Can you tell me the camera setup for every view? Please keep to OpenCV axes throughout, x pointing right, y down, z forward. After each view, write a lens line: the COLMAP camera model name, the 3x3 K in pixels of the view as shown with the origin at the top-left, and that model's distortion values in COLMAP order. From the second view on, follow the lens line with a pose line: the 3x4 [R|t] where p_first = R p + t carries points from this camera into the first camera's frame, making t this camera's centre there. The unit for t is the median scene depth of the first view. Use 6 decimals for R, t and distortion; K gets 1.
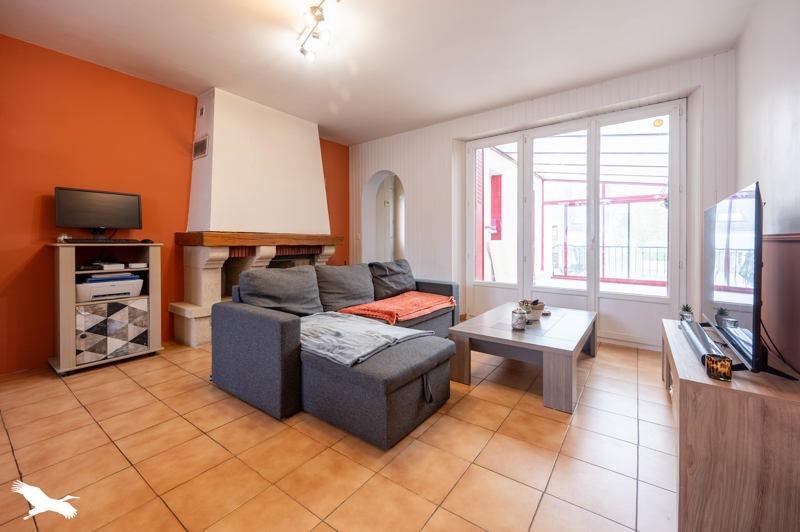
lens RADIAL K [[325.0, 0, 401.3], [0, 325.0, 246.6], [0, 0, 1]] dist [-0.022668, 0.000150]
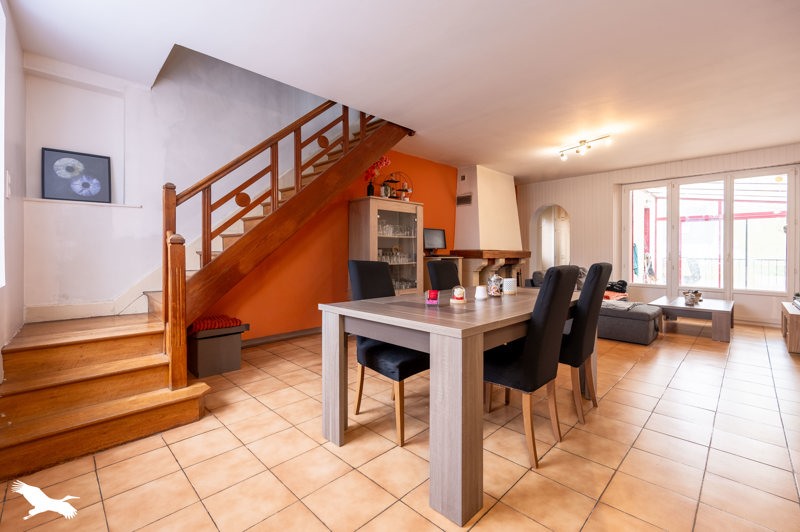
lens RADIAL K [[334.8, 0, 398.2], [0, 334.8, 256.5], [0, 0, 1]] dist [-0.026889, -0.000136]
pose [[0.982315, 0.002680, -0.187219, -0.589566], [-0.003363, 0.999989, -0.003333, -0.003602], [0.187208, 0.003904, 0.982313, -0.721260]]
